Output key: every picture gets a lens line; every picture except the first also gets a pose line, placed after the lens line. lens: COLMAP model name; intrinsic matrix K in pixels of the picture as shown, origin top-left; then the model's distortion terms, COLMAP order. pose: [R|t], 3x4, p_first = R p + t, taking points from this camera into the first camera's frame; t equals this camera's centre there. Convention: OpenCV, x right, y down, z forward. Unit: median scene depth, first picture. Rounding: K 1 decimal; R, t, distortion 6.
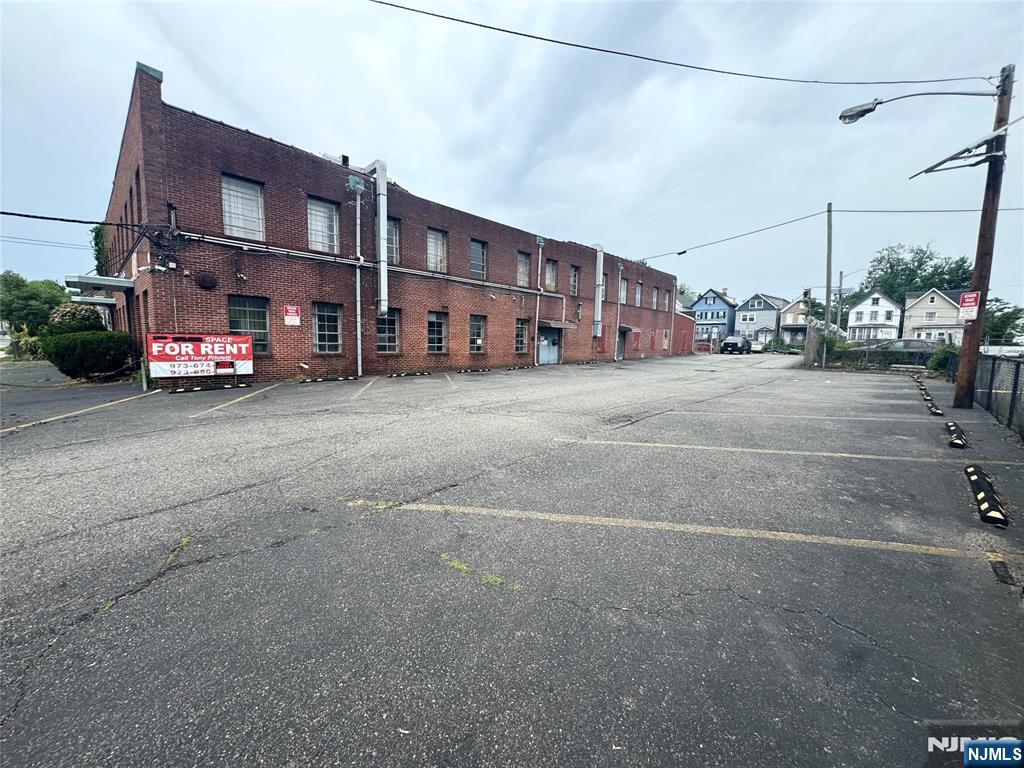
lens RADIAL K [[415.3, 0, 512.0], [0, 415.3, 384.0], [0, 0, 1]] dist [-0.002405, -0.000274]
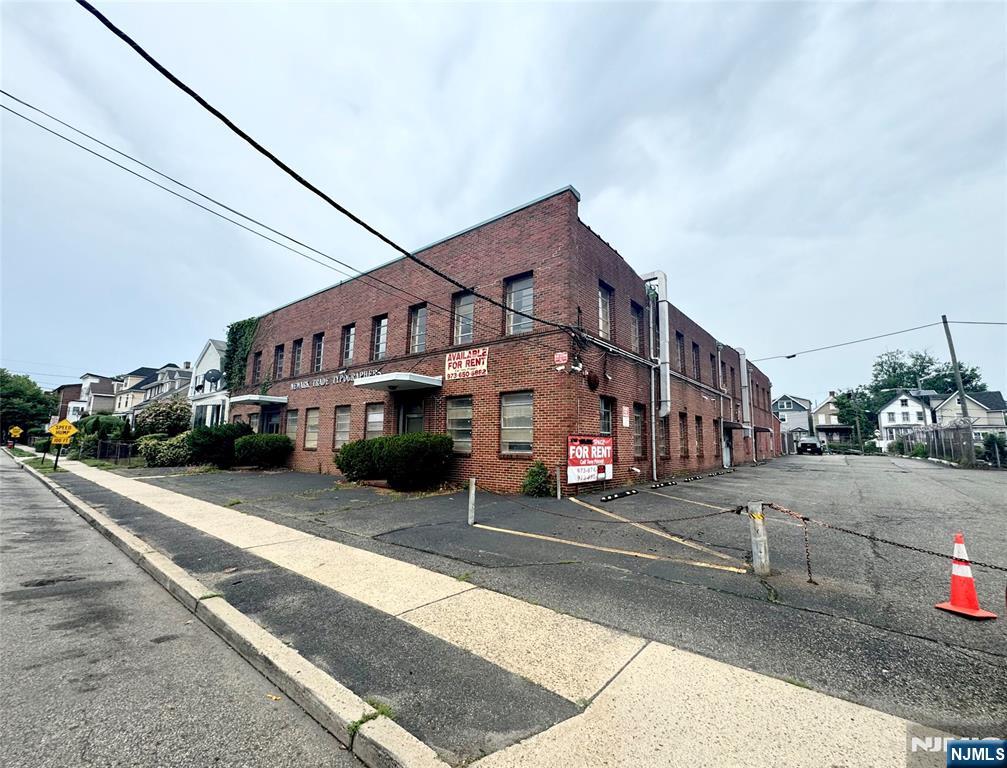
lens RADIAL K [[444.5, 0, 503.5], [0, 444.5, 384.0], [0, 0, 1]] dist [-0.002397, -0.000270]
pose [[0.995995, 0.007484, 0.089098, -0.296265], [0.013432, 0.972659, -0.231849, -0.001142], [-0.088397, 0.232117, 0.968663, 0.002770]]
